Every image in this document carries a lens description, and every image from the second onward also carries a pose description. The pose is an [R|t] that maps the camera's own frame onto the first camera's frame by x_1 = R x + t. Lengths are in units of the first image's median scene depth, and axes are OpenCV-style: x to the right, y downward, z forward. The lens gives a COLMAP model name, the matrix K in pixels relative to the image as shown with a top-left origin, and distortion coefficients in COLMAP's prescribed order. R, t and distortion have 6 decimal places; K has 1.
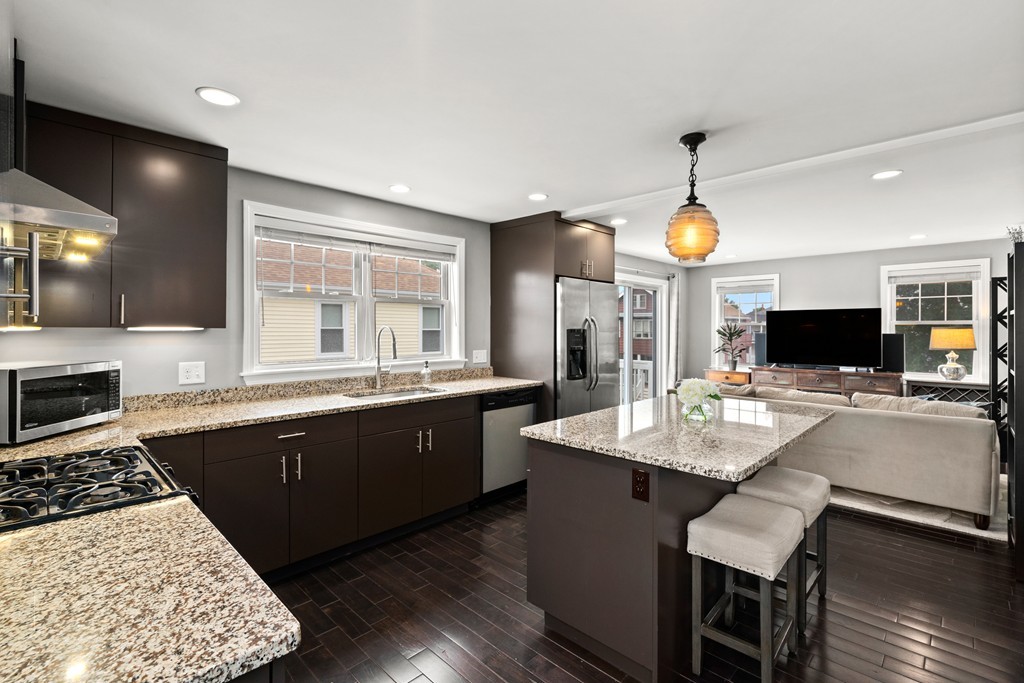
lens RADIAL K [[467.1, 0, 505.8], [0, 467.1, 326.4], [0, 0, 1]] dist [-0.002862, -0.000095]
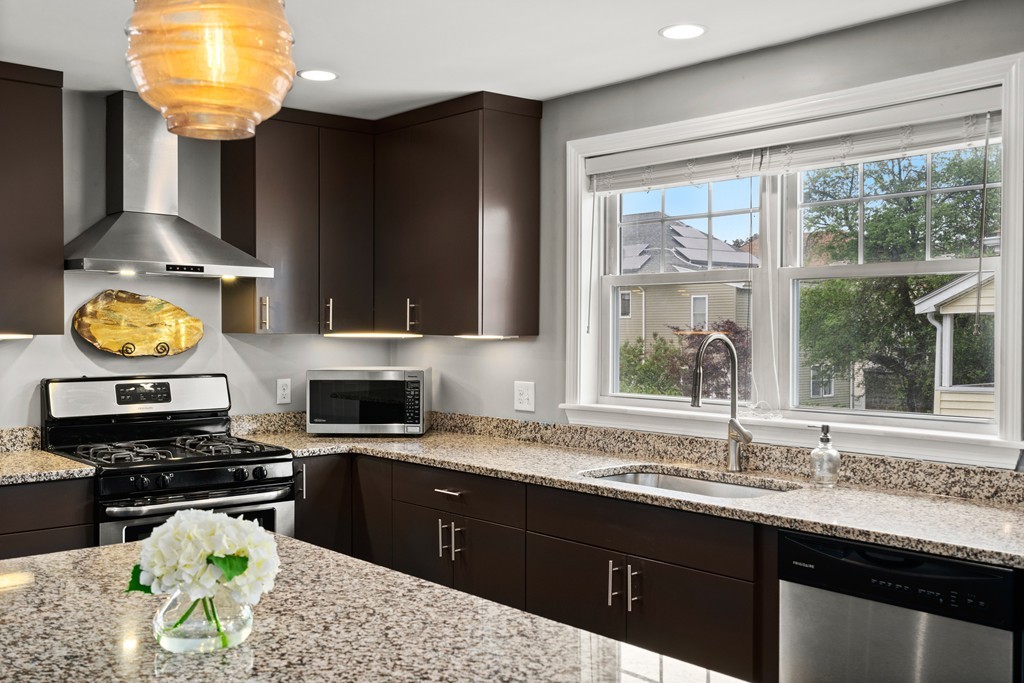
lens RADIAL K [[999.5, 0, 513.4], [0, 999.5, 344.6], [0, 0, 1]] dist [0.008313, 0.000000]
pose [[-0.069830, 0.015216, -0.997443, 0.813077], [-0.000045, 0.999884, 0.015256, -0.006385], [0.997559, 0.001110, -0.069821, 0.967612]]
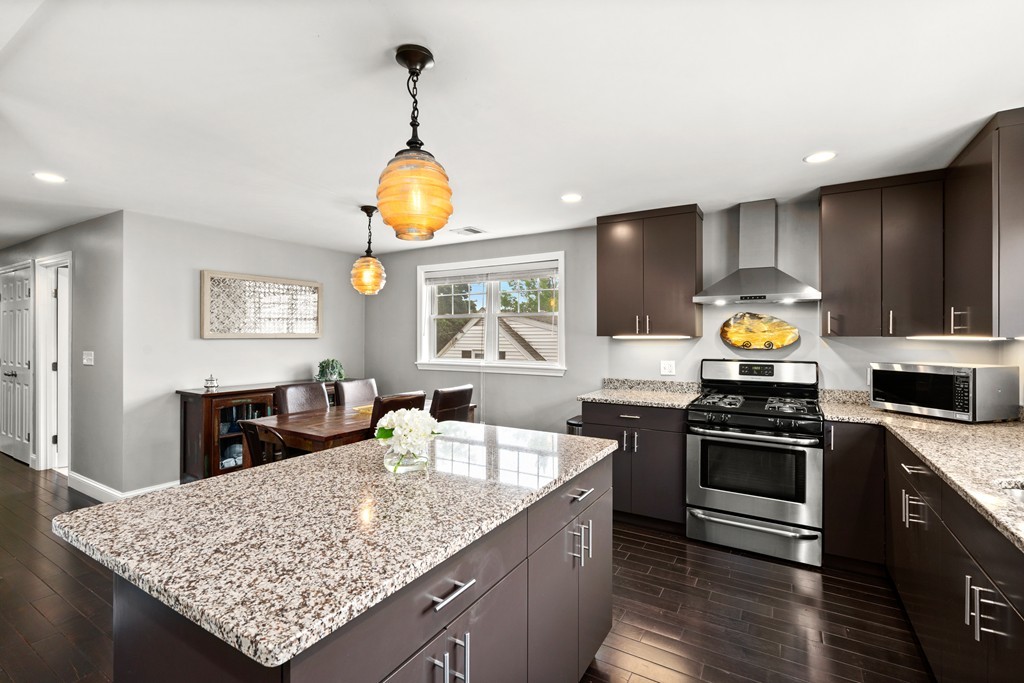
lens RADIAL K [[467.1, 0, 517.0], [0, 467.1, 339.3], [0, 0, 1]] dist [-0.002862, -0.000095]
pose [[-0.971267, -0.002779, -0.237978, 0.322257], [-0.003506, 0.999990, 0.002632, 0.005893], [0.237968, 0.003391, -0.971267, 1.316192]]
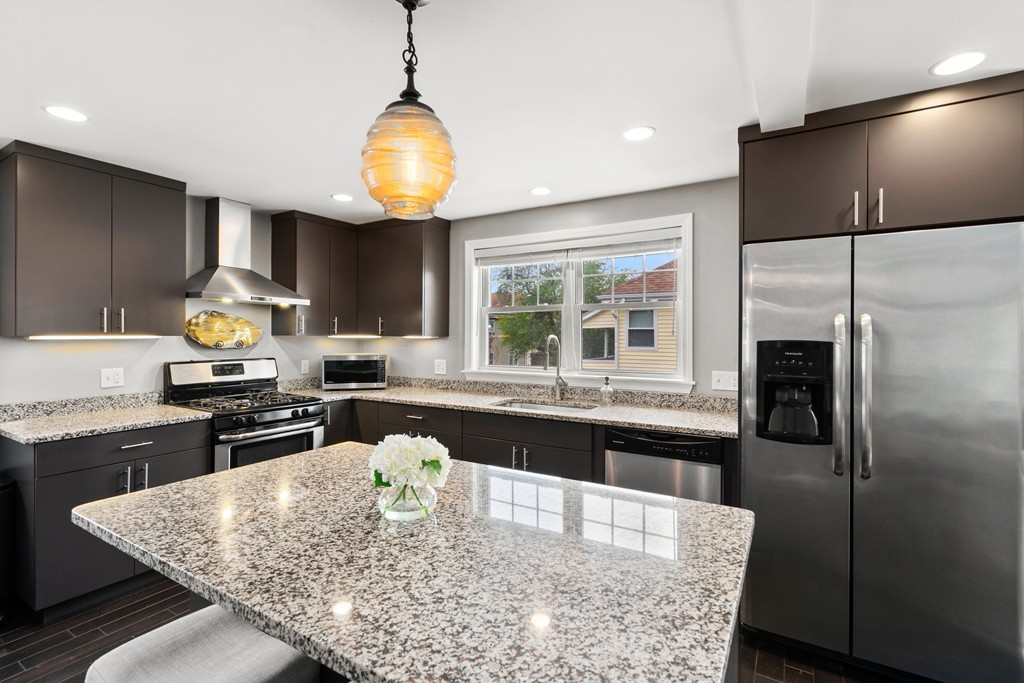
lens RADIAL K [[467.1, 0, 510.1], [0, 467.1, 333.8], [0, 0, 1]] dist [-0.002862, -0.000095]
pose [[0.233625, -0.004204, -0.972318, 0.732954], [0.000246, 0.999991, -0.004265, 0.000095], [0.972327, 0.000757, 0.233623, 0.767524]]
